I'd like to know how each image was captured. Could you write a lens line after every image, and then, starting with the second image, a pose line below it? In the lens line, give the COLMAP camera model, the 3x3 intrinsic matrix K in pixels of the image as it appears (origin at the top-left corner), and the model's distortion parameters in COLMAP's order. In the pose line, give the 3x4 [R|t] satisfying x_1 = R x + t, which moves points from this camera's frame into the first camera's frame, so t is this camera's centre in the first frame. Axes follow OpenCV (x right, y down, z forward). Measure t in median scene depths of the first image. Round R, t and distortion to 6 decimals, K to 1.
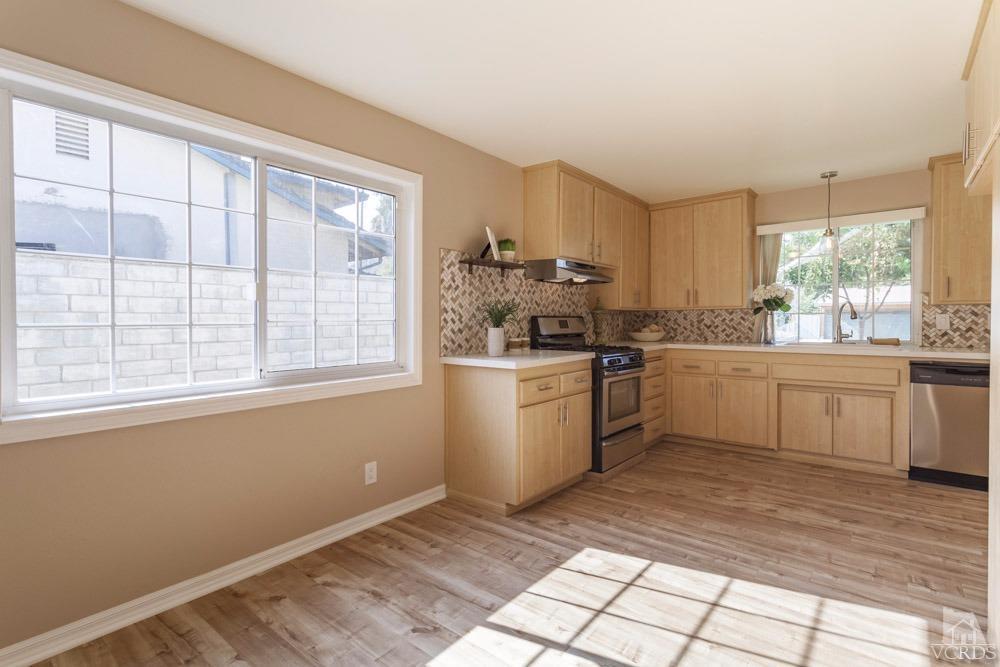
lens RADIAL K [[487.4, 0, 505.4], [0, 487.4, 324.8], [0, 0, 1]] dist [0.001283, 0.000149]
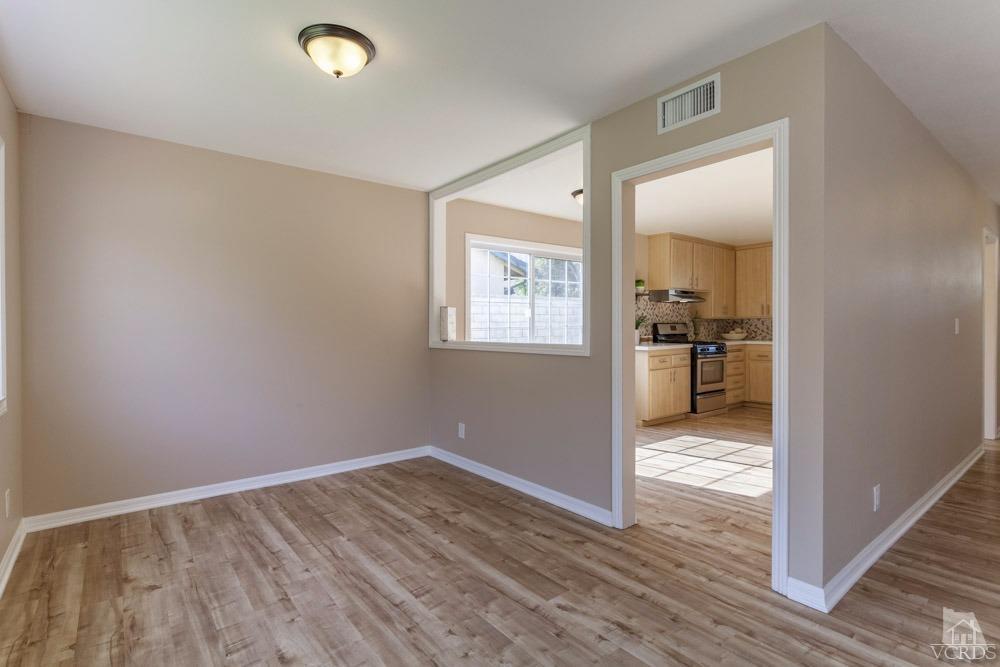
lens RADIAL K [[490.7, 0, 500.9], [0, 490.7, 332.7], [0, 0, 1]] dist [0.002385, -0.000220]
pose [[0.976024, -0.000660, -0.217664, -0.090569], [0.001540, 0.999991, 0.003876, 0.007583], [0.217659, -0.004118, 0.976016, -0.762064]]
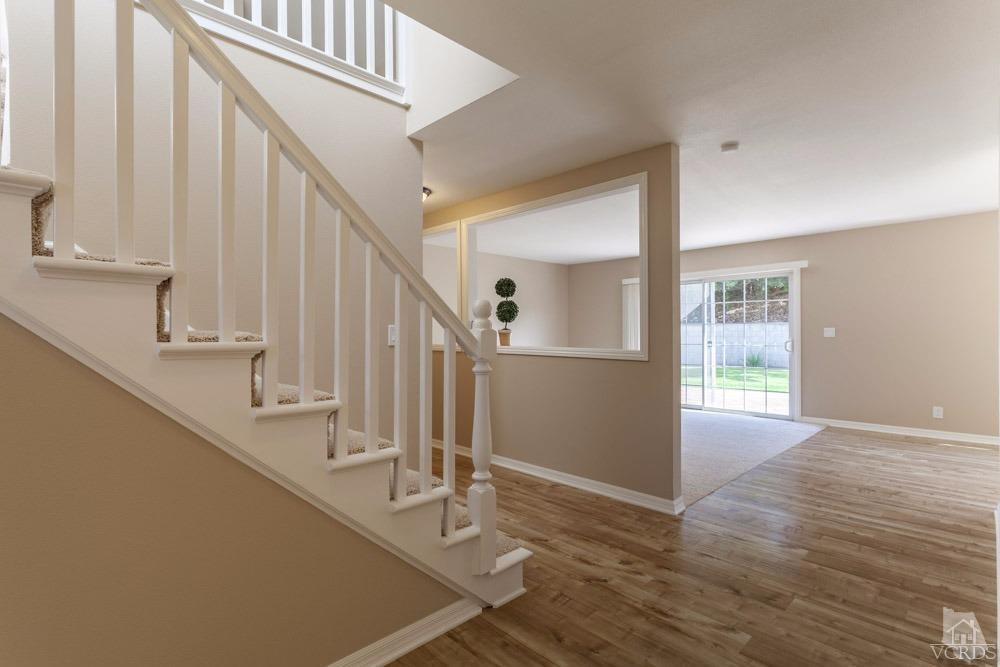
lens RADIAL K [[490.7, 0, 500.9], [0, 490.7, 332.7], [0, 0, 1]] dist [0.002385, -0.000220]
pose [[-0.993295, 0.004561, 0.115521, 0.824529], [0.005495, 0.999955, 0.007769, -0.006503], [-0.115481, 0.008352, -0.993275, 0.677599]]
